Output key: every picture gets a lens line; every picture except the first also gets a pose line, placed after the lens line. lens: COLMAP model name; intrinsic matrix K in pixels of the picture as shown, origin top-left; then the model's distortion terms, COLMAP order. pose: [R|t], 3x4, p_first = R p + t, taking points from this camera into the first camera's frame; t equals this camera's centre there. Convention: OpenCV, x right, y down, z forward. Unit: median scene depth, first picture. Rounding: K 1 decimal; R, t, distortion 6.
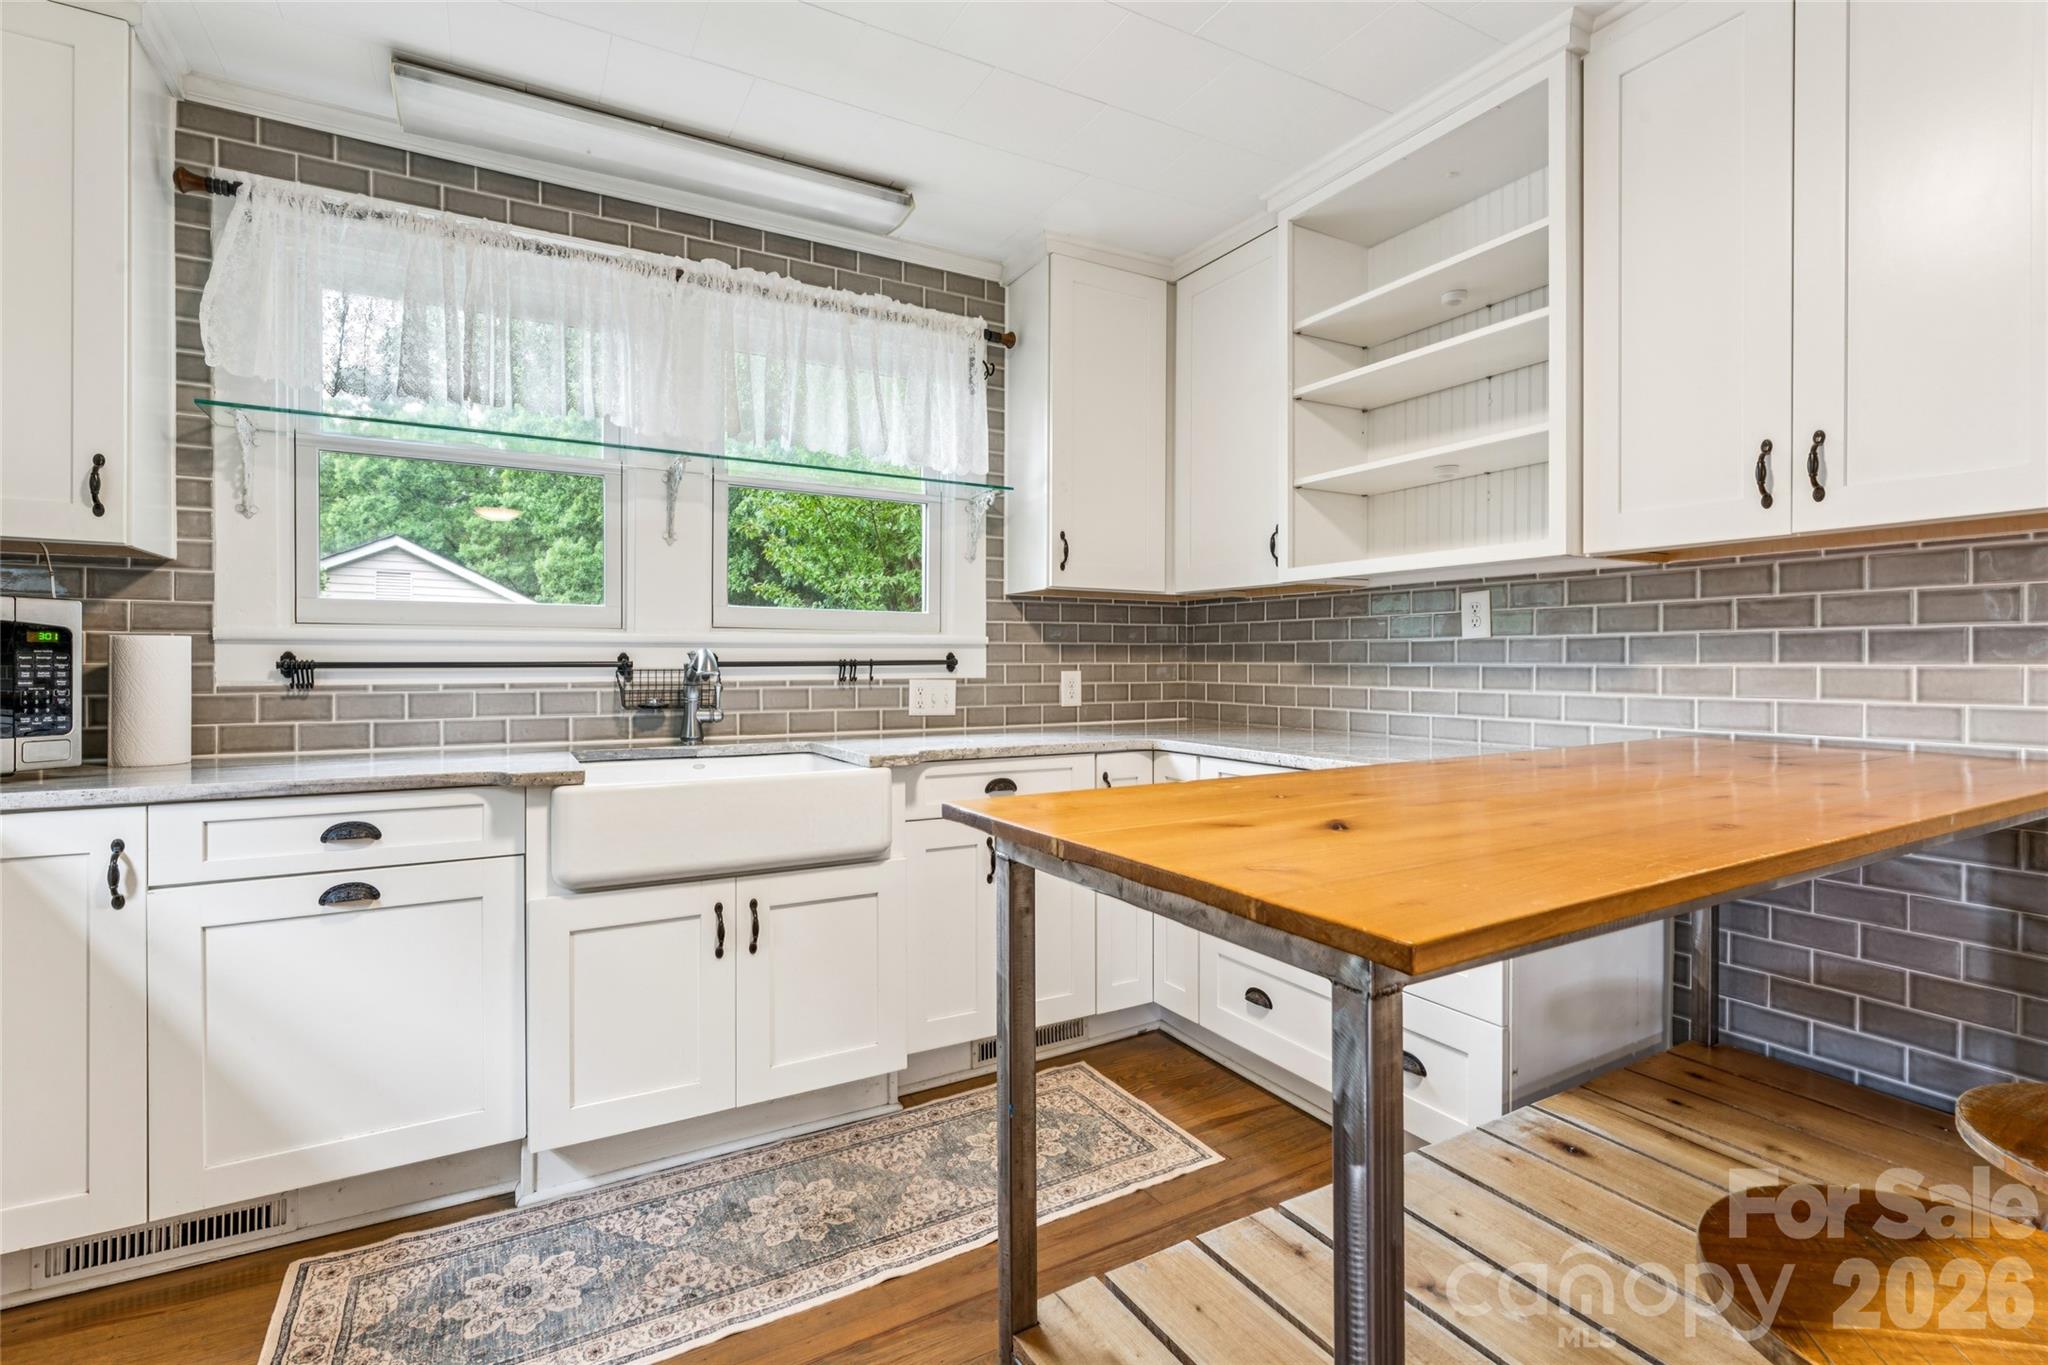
lens RADIAL K [[945.8, 0, 1027.5], [0, 945.8, 671.3], [0, 0, 1]] dist [0.000236, -0.000187]
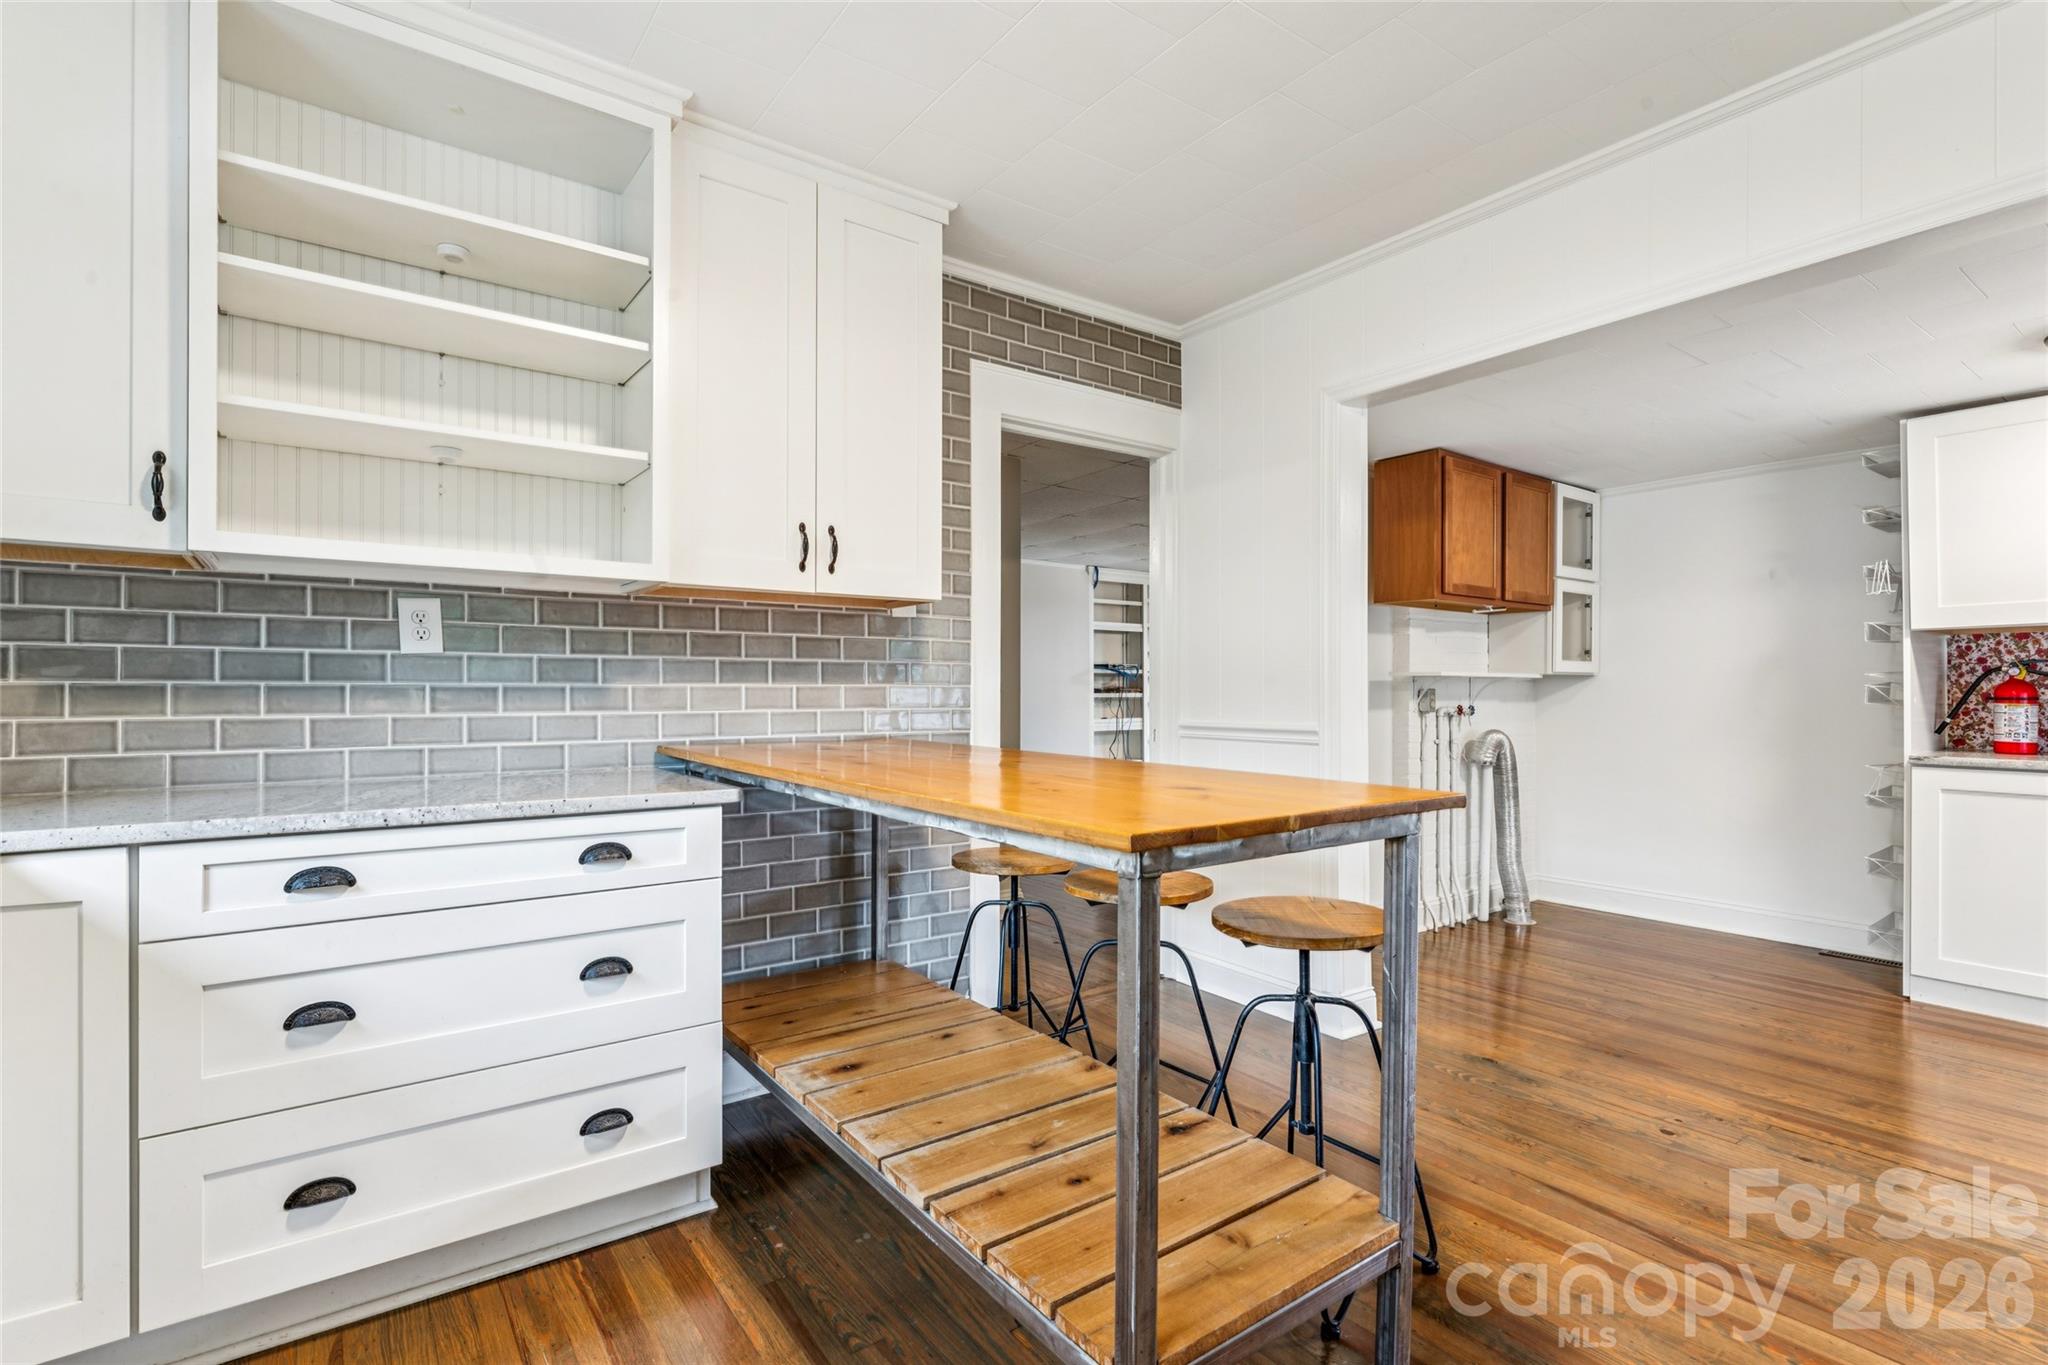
lens RADIAL K [[945.8, 0, 1031.4], [0, 945.8, 692.4], [0, 0, 1]] dist [0.000236, -0.000187]
pose [[-0.111520, -0.000476, 0.993762, -0.577831], [0.010168, 0.999947, 0.001619, 0.006052], [-0.993710, 0.010285, -0.111510, 0.737091]]
